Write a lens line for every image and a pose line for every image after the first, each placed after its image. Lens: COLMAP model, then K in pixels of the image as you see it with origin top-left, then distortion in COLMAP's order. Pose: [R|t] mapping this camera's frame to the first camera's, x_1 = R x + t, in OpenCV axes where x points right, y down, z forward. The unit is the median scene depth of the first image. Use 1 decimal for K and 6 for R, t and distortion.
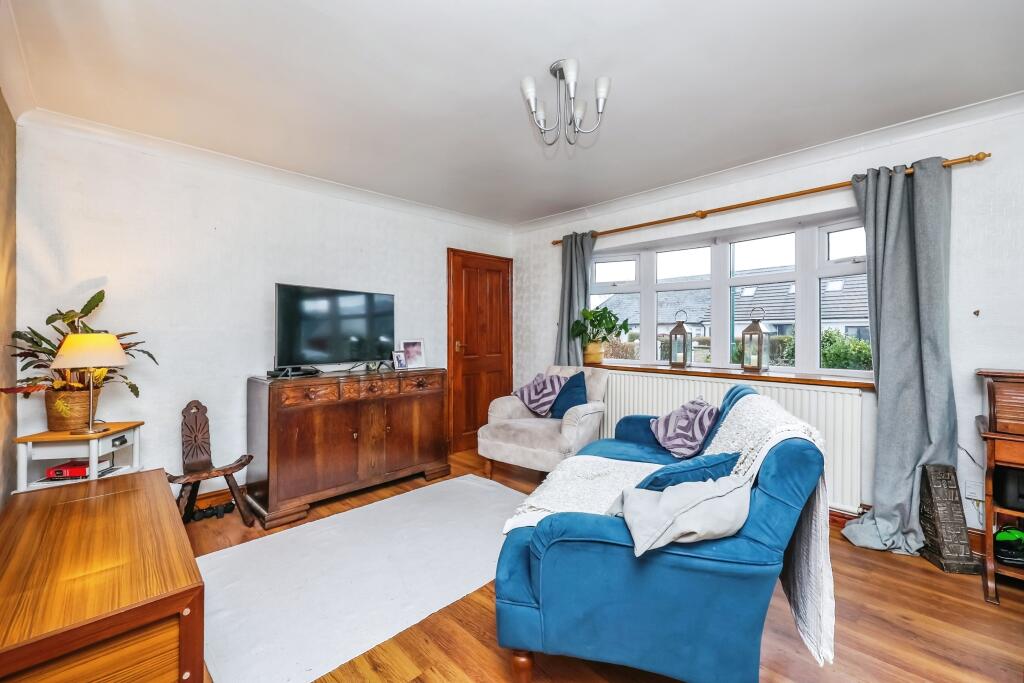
lens RADIAL K [[412.4, 0, 512.3], [0, 412.4, 330.5], [0, 0, 1]] dist [-0.000319, -0.000004]
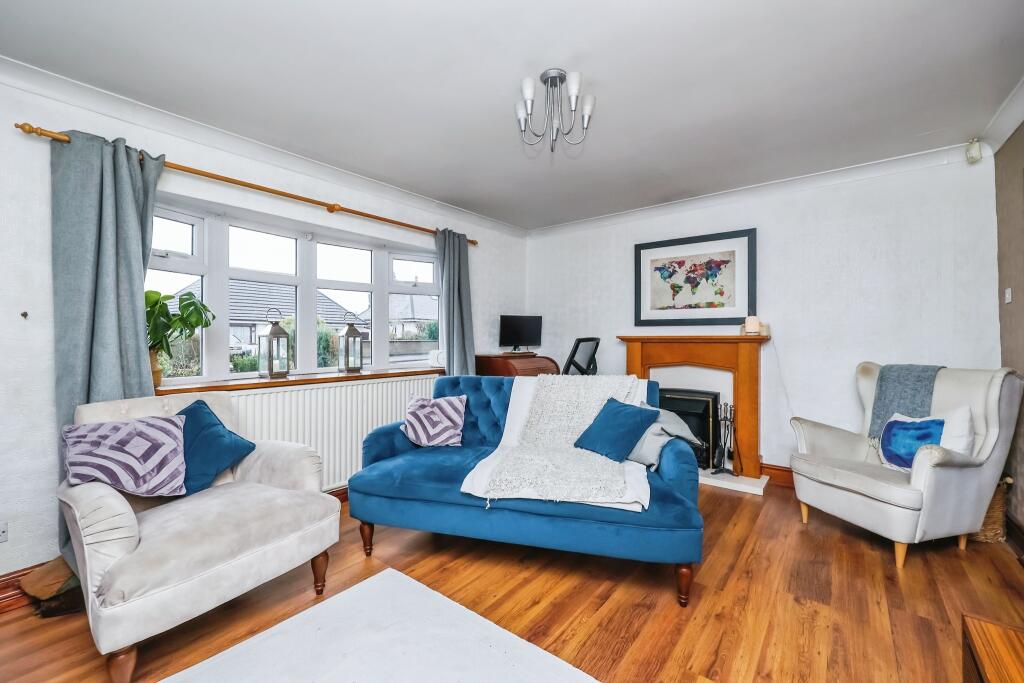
lens RADIAL K [[415.3, 0, 512.0], [0, 415.3, 341.5], [0, 0, 1]] dist [0.000753, 0.000150]
pose [[-0.112813, -0.004411, 0.993606, -0.527648], [-0.001561, 0.999990, 0.004262, 0.015020], [-0.993615, -0.001070, -0.112819, 0.714965]]
